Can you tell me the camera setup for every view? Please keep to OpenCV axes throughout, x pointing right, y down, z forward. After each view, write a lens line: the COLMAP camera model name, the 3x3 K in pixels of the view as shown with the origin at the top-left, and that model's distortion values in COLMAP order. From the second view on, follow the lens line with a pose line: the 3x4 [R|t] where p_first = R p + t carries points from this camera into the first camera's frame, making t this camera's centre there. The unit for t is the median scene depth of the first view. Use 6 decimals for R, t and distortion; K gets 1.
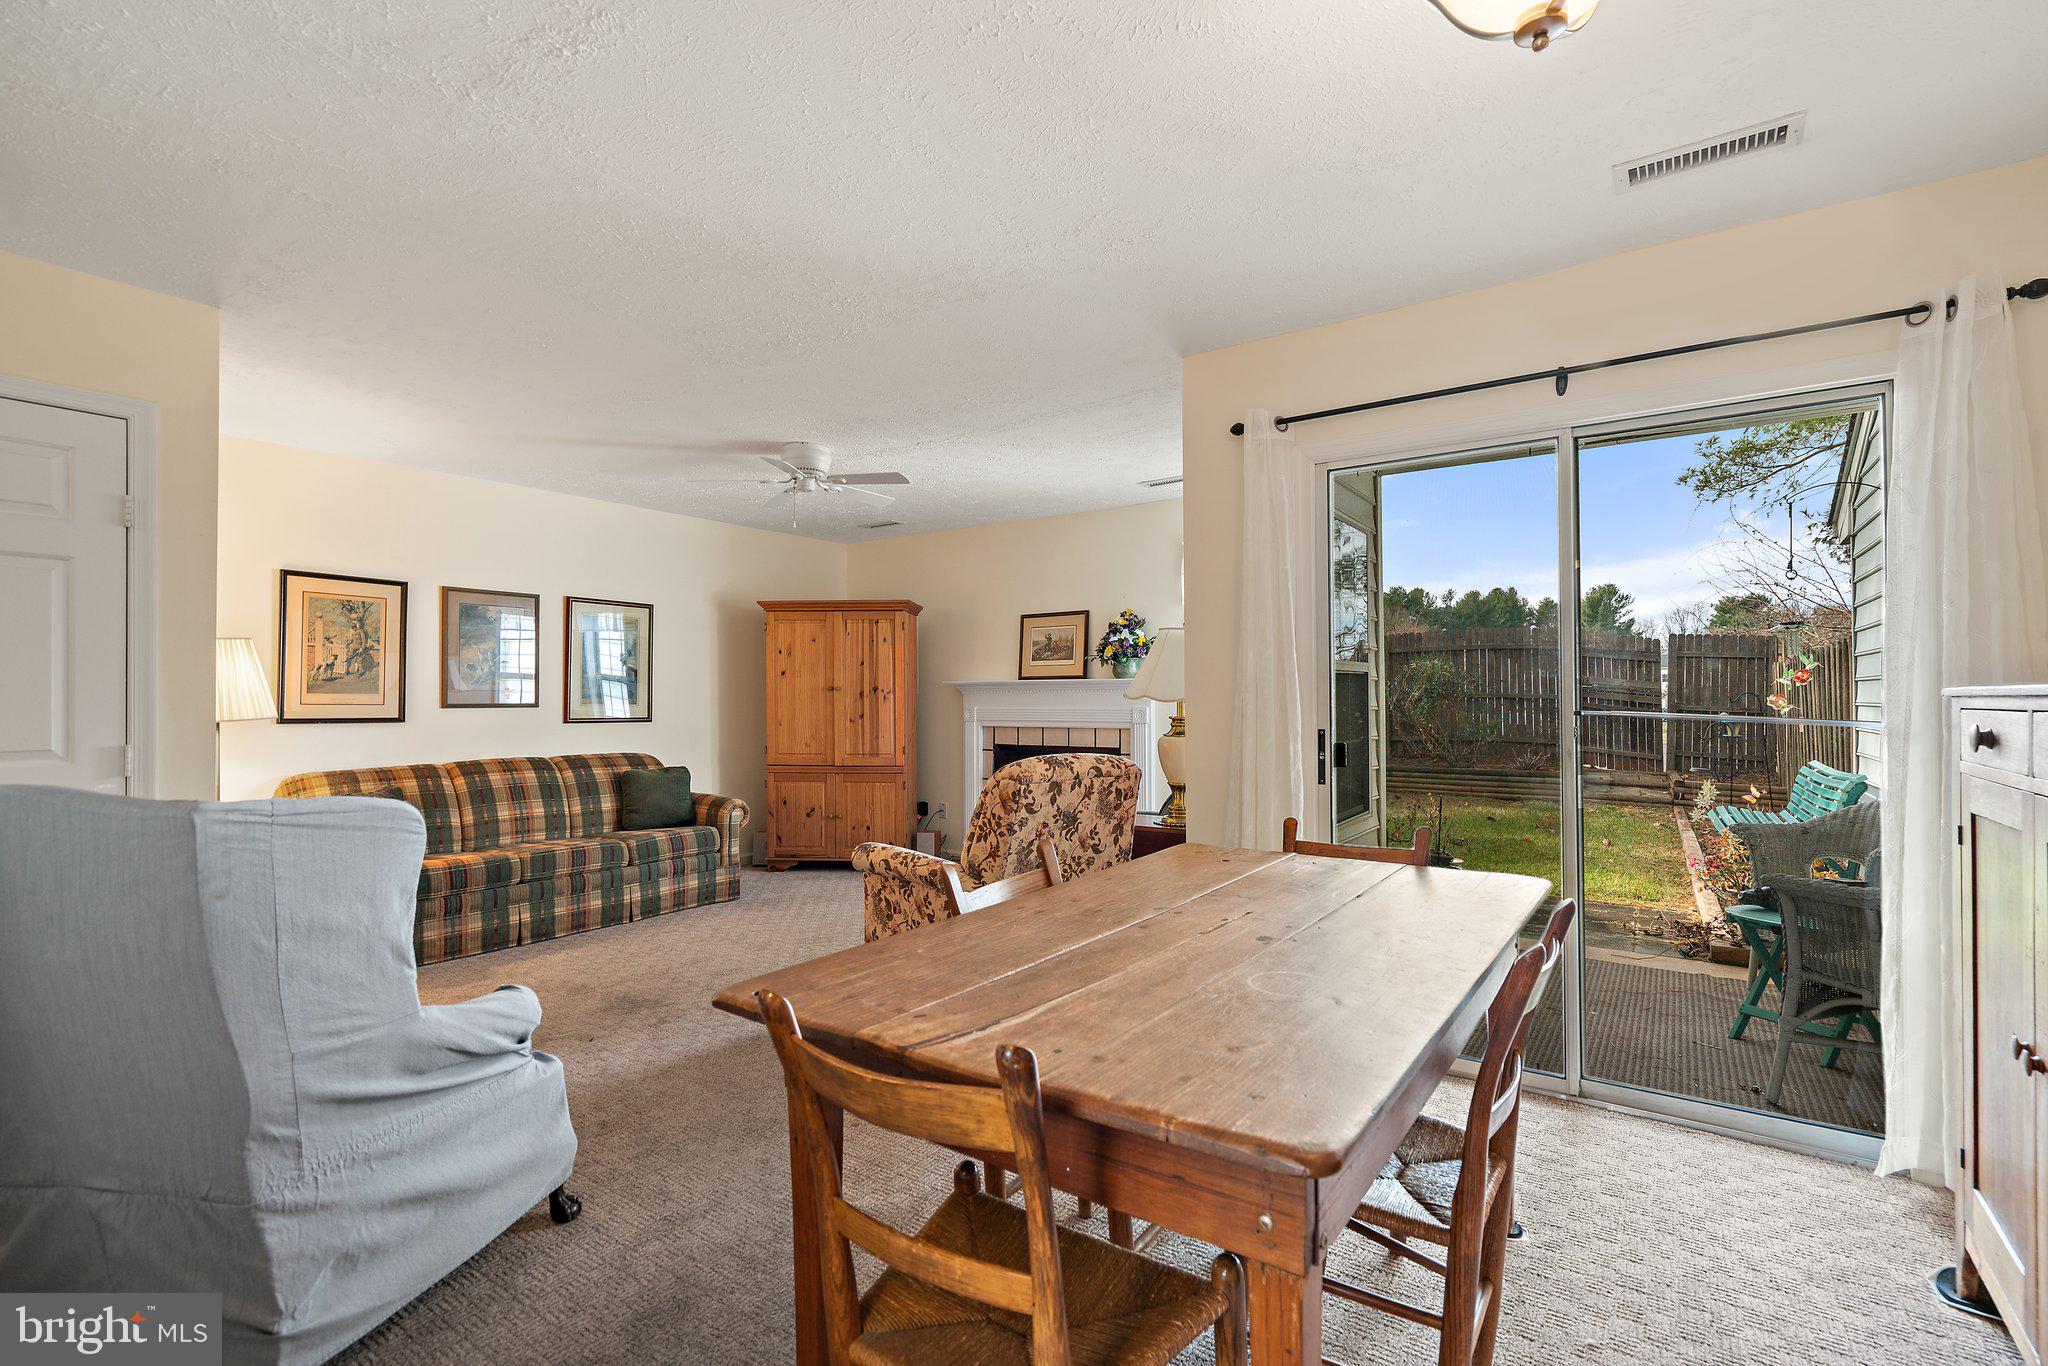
lens RADIAL K [[930.0, 0, 1010.9], [0, 930.0, 690.9], [0, 0, 1]] dist [-0.010175, 0.004538]
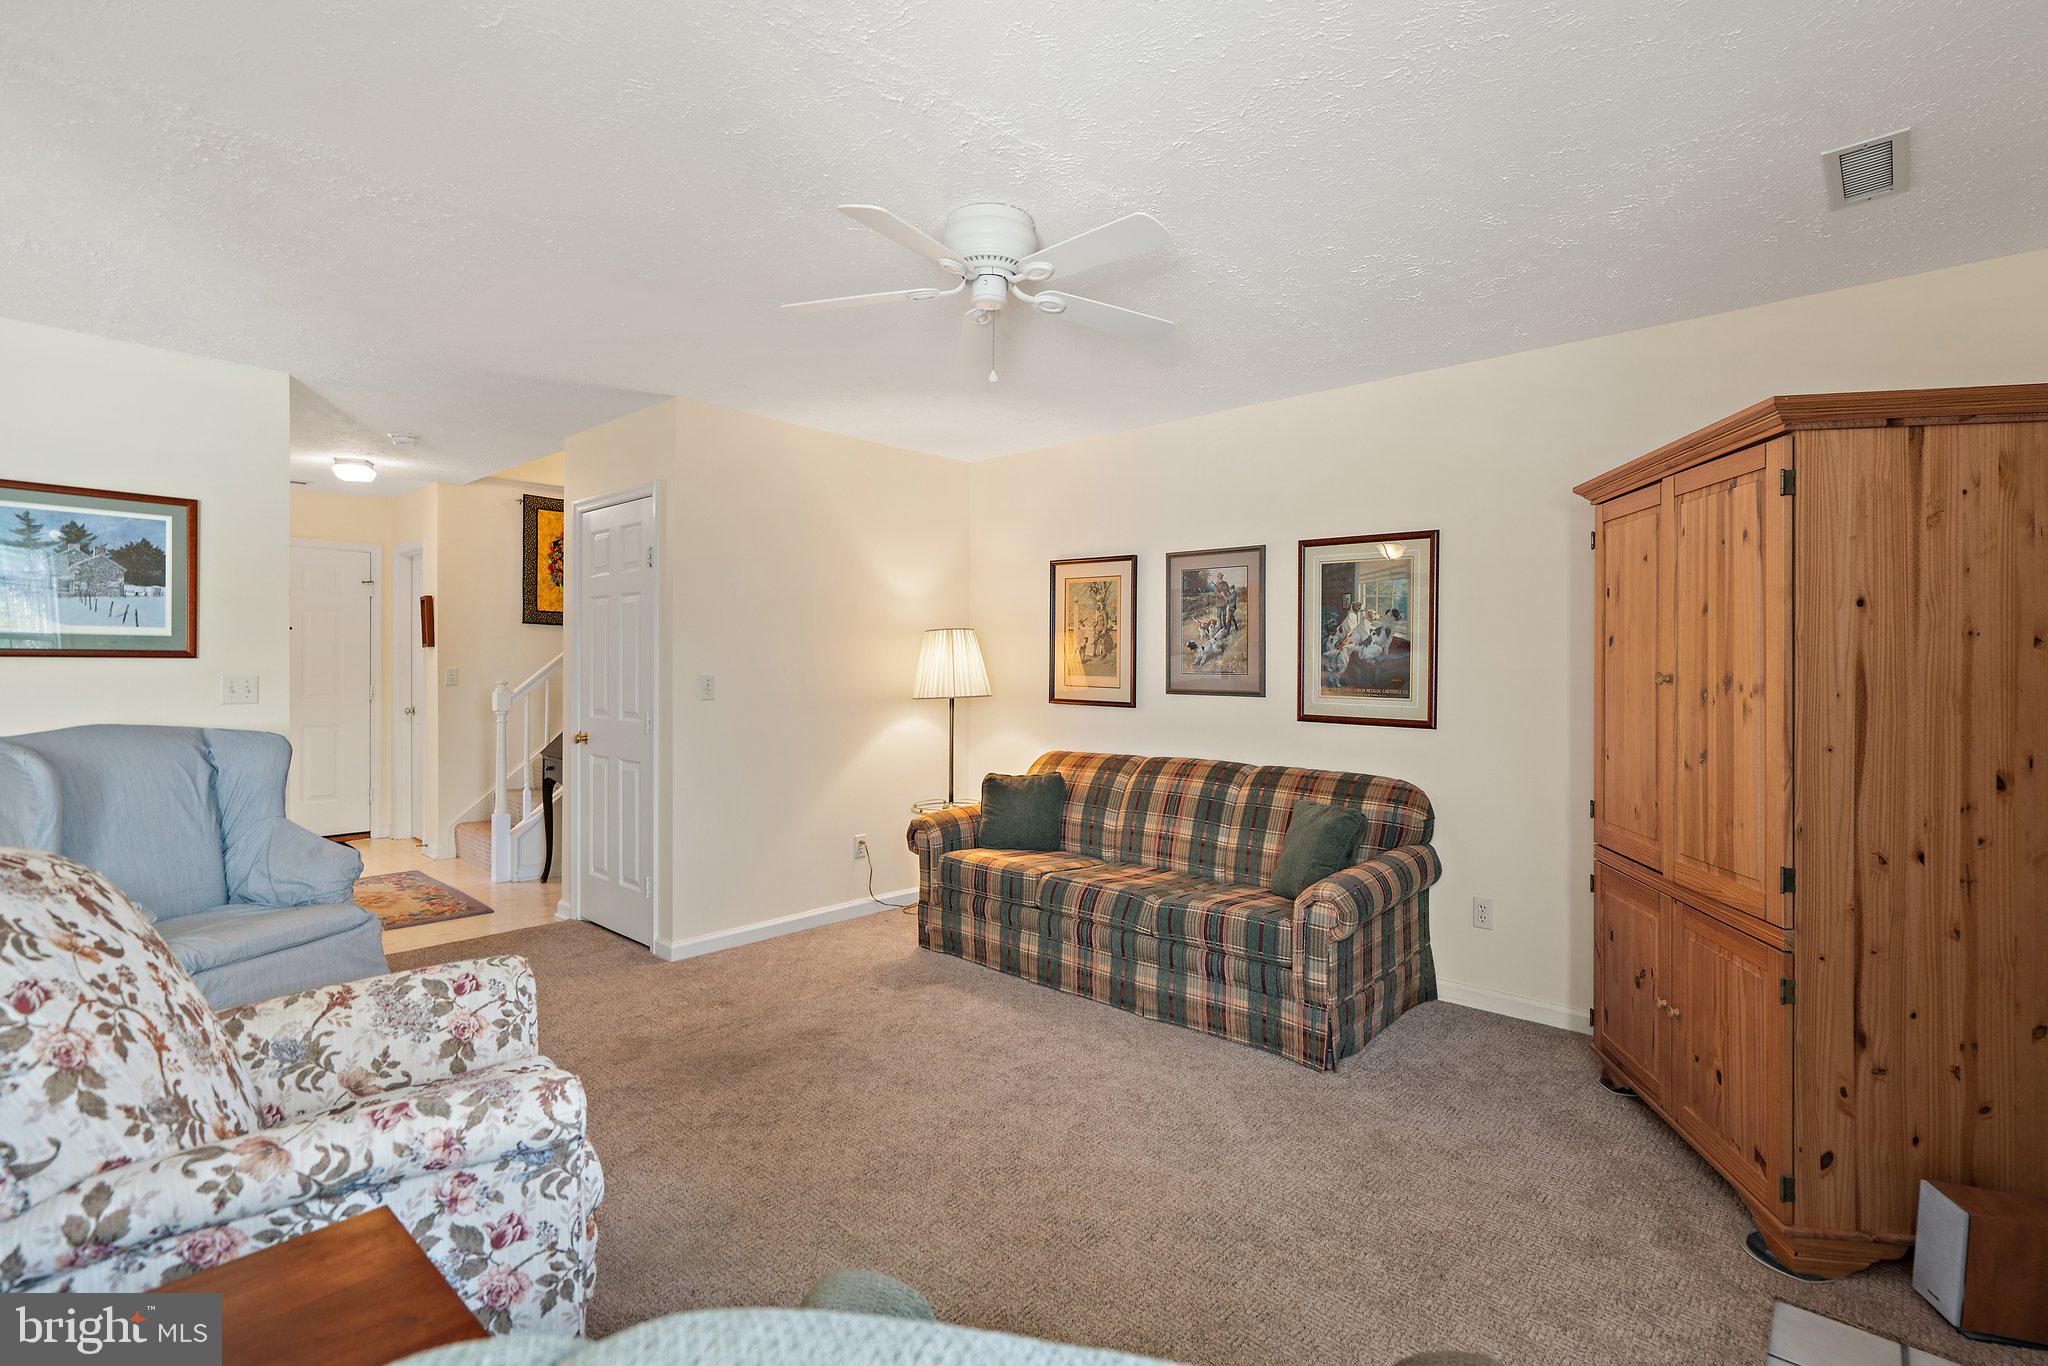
lens RADIAL K [[930.0, 0, 1031.1], [0, 930.0, 659.0], [0, 0, 1]] dist [-0.010175, 0.004538]
pose [[-0.088462, -0.001090, -0.996079, 0.282548], [0.002978, 0.999995, -0.001359, -0.013822], [0.996075, -0.003086, -0.088459, 0.994468]]
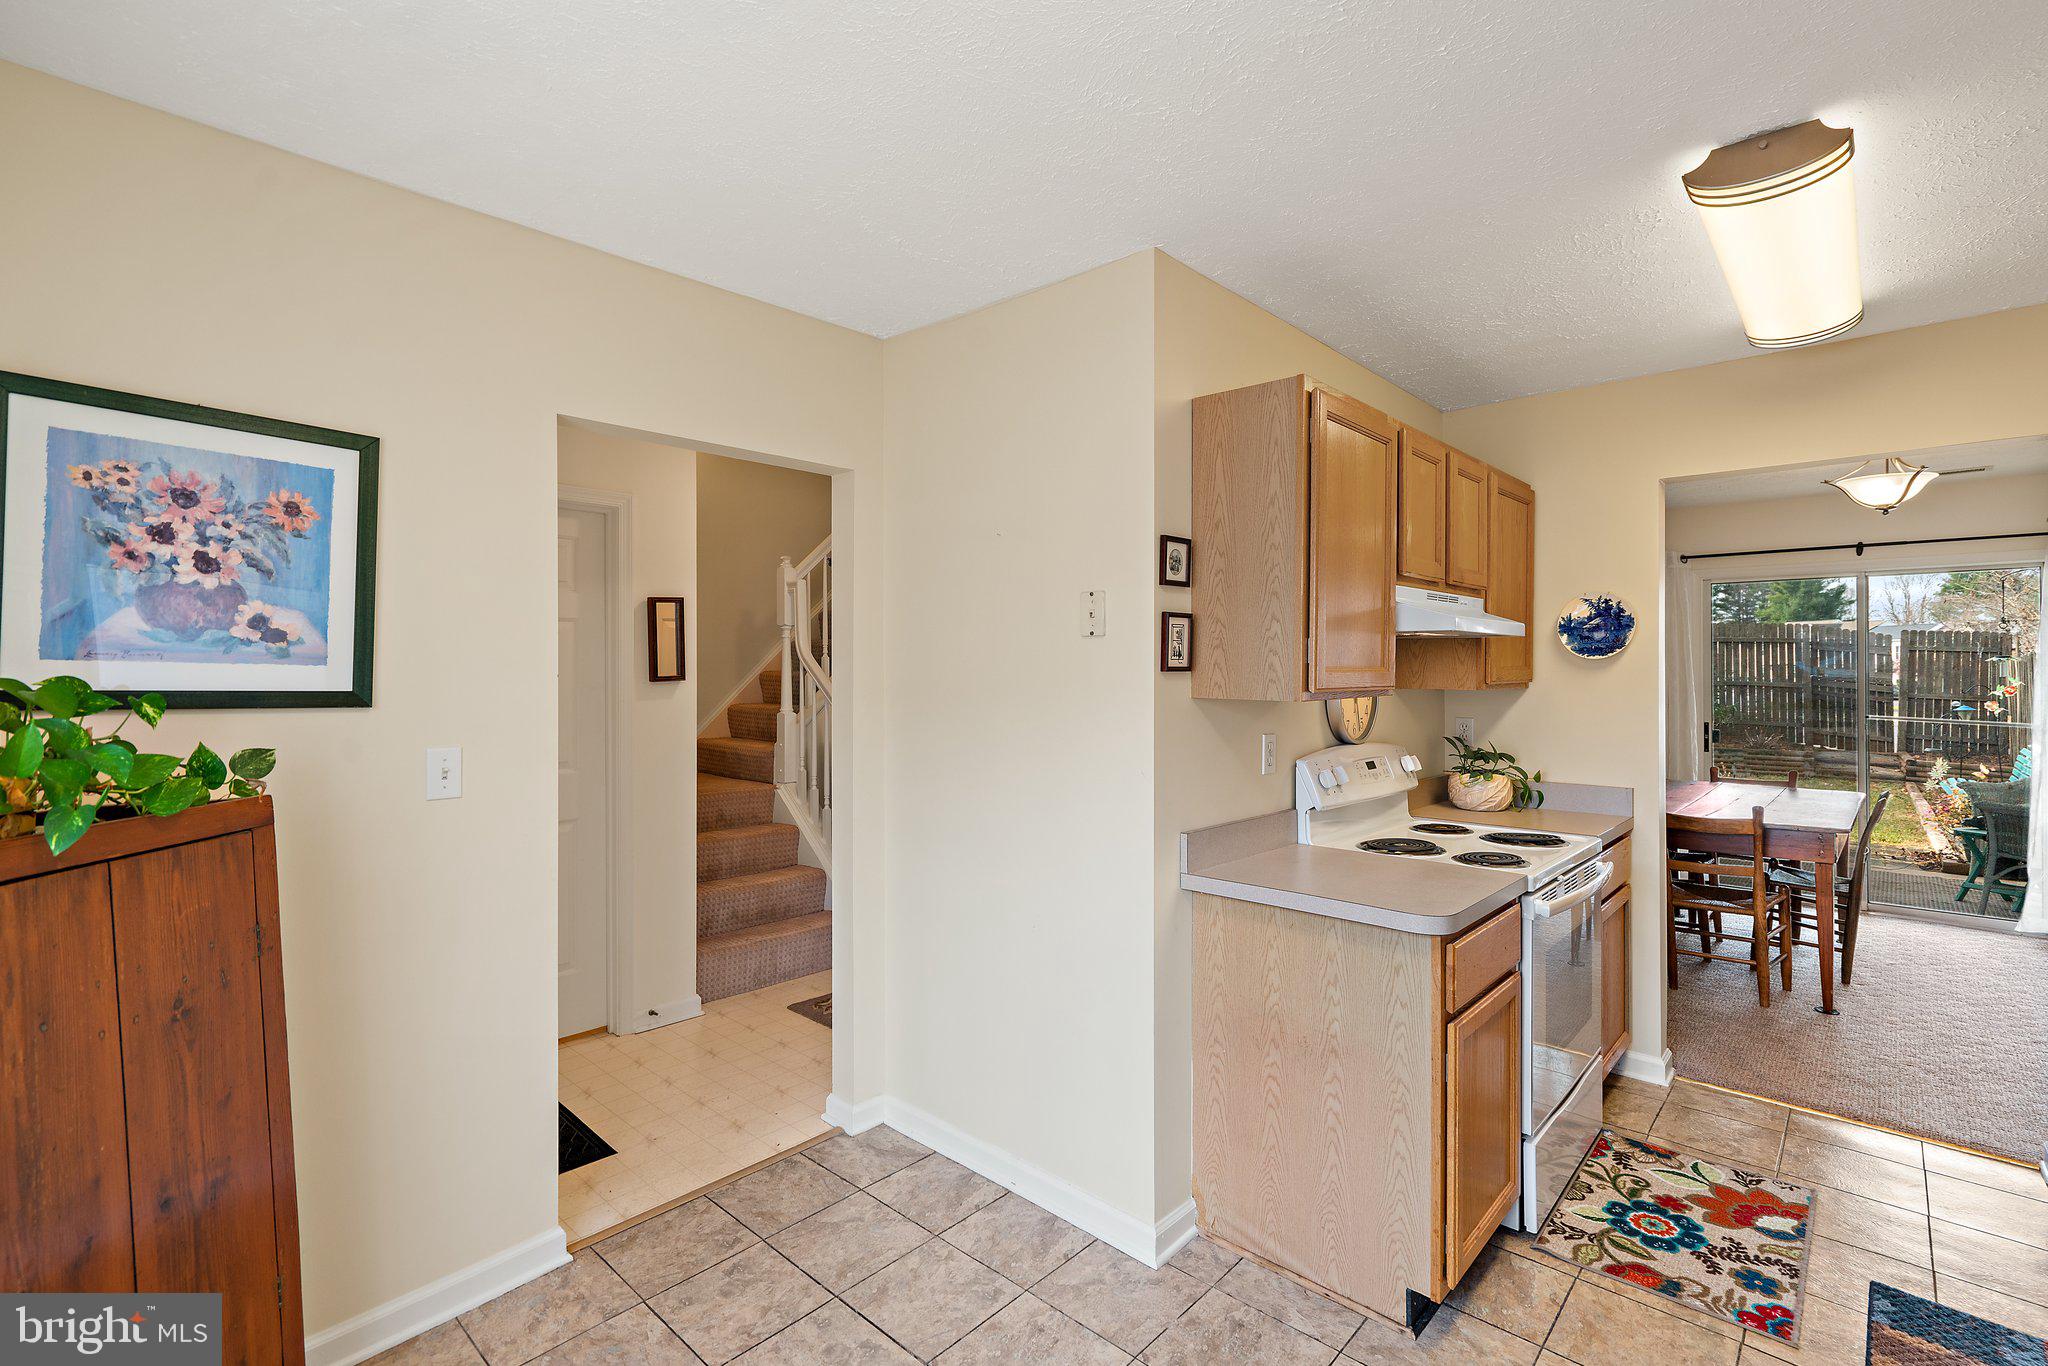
lens RADIAL K [[930.0, 0, 1009.1], [0, 930.0, 666.7], [0, 0, 1]] dist [-0.010175, 0.004538]
pose [[0.989858, 0.002865, -0.142034, -0.503688], [-0.002392, 0.999991, 0.003498, -0.046761], [0.142043, -0.003123, 0.989856, -0.663386]]
